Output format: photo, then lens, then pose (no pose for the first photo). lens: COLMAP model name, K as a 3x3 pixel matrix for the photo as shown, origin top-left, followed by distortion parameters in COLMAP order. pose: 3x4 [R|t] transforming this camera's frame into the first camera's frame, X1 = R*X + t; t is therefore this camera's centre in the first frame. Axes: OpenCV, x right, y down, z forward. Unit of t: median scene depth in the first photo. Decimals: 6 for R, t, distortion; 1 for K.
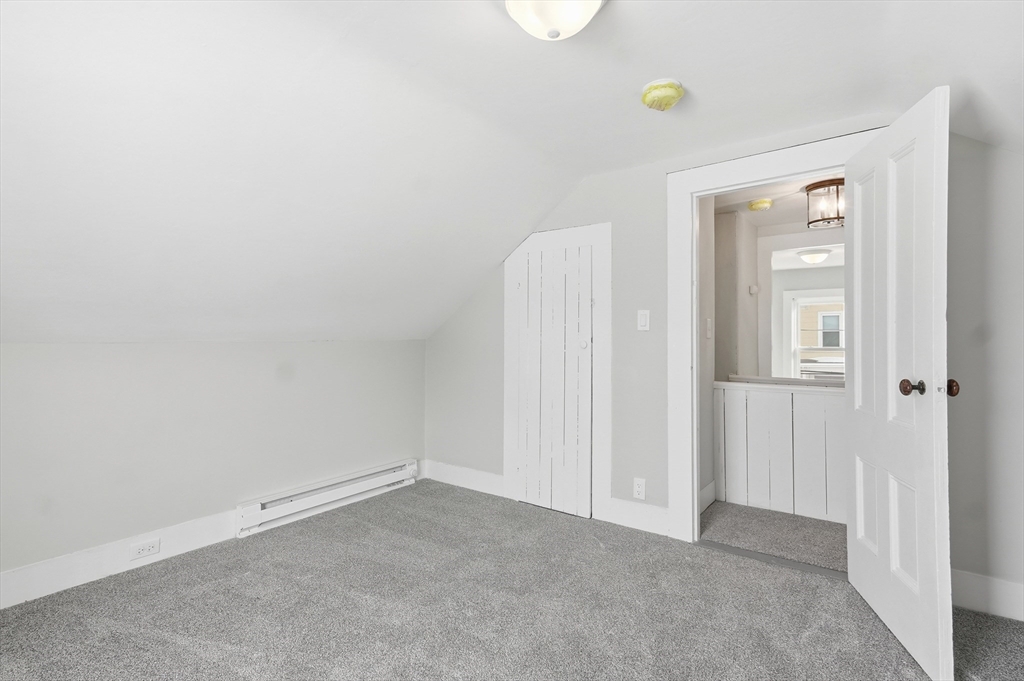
lens RADIAL K [[498.8, 0, 520.0], [0, 498.8, 336.5], [0, 0, 1]] dist [0.013848, 0.007551]
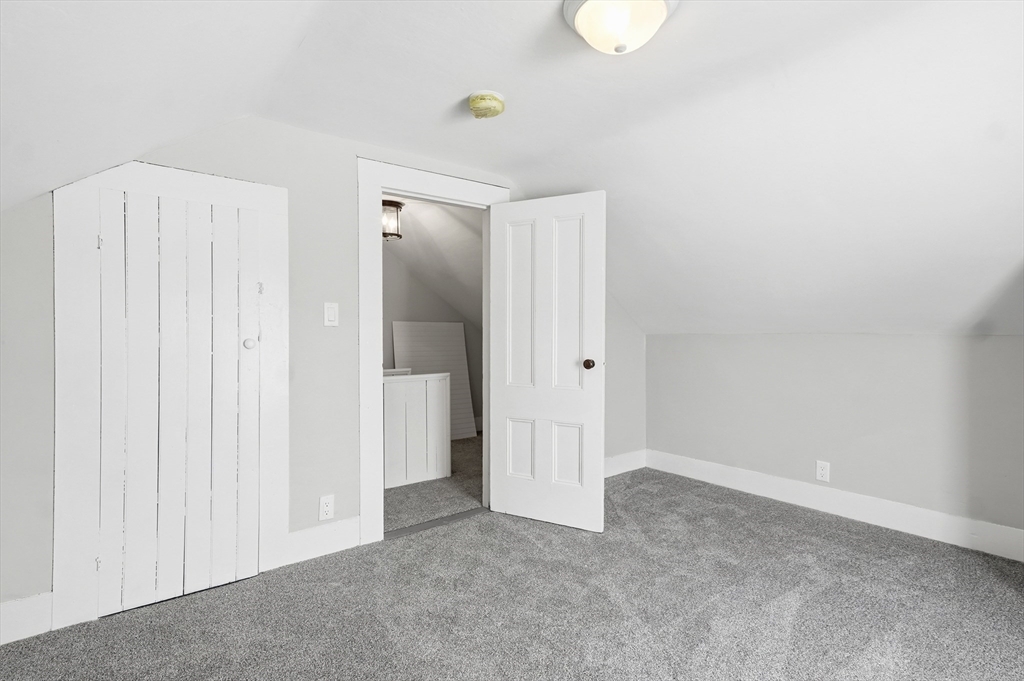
lens RADIAL K [[498.8, 0, 513.4], [0, 498.8, 339.4], [0, 0, 1]] dist [0.013848, 0.007551]
pose [[0.276048, -0.010725, 0.961084, -0.522501], [-0.003952, 0.999917, 0.012293, -0.000656], [-0.961136, -0.007191, 0.275983, 0.464358]]
